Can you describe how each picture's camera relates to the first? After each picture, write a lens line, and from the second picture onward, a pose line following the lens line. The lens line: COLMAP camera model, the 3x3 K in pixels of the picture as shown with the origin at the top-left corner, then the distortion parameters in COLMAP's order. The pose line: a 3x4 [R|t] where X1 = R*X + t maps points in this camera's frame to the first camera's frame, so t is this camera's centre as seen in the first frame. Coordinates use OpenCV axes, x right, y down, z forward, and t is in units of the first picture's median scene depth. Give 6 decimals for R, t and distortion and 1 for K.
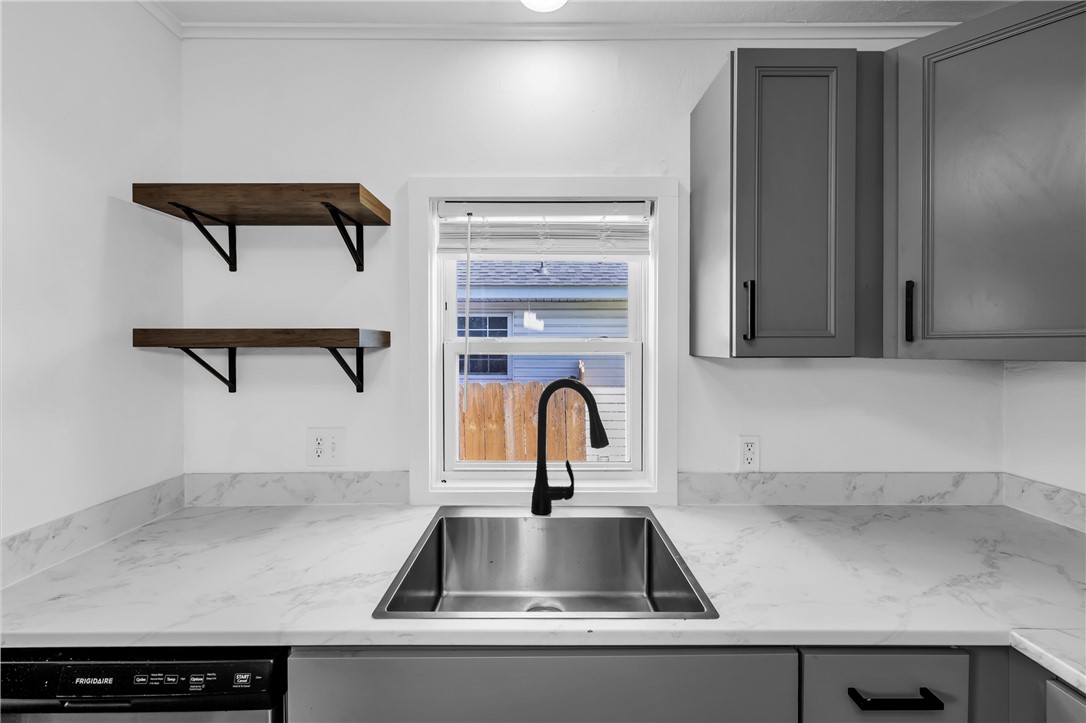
lens RADIAL K [[448.2, 0, 540.7], [0, 448.2, 345.8], [0, 0, 1]] dist [0.000049, -0.000251]
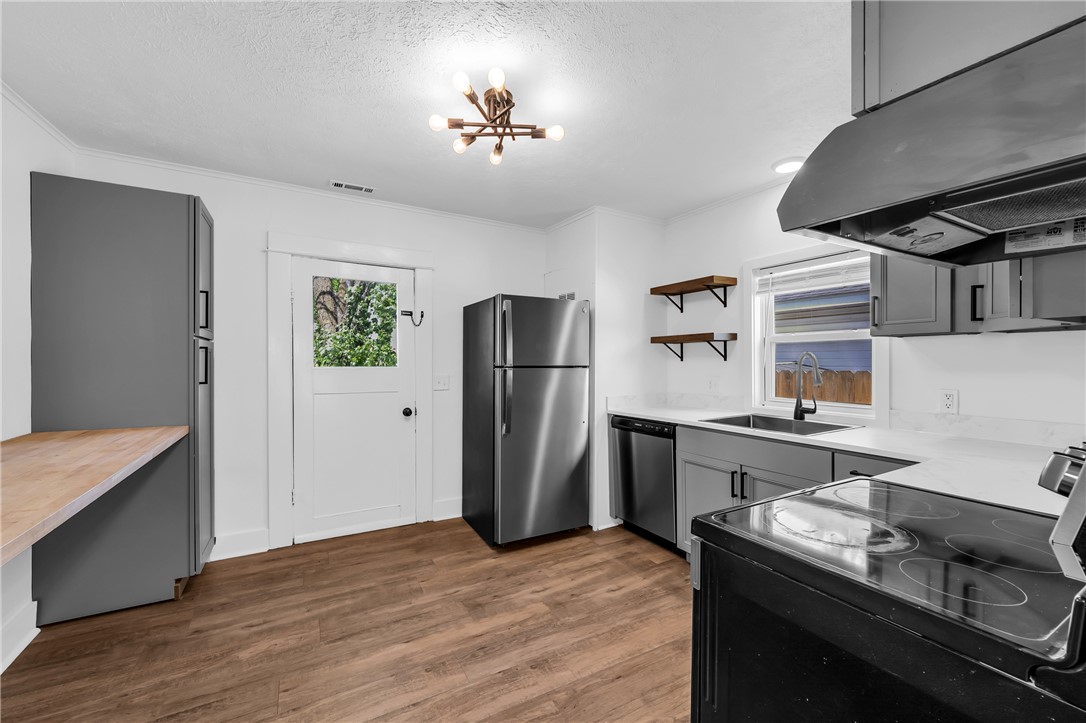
lens RADIAL K [[436.2, 0, 544.7], [0, 436.2, 368.3], [0, 0, 1]] dist [-0.000011, 0.000091]
pose [[0.498667, 0.012547, -0.866703, 1.058138], [0.006439, 0.999814, 0.018179, 0.096195], [0.866770, -0.014646, 0.498493, -0.892989]]
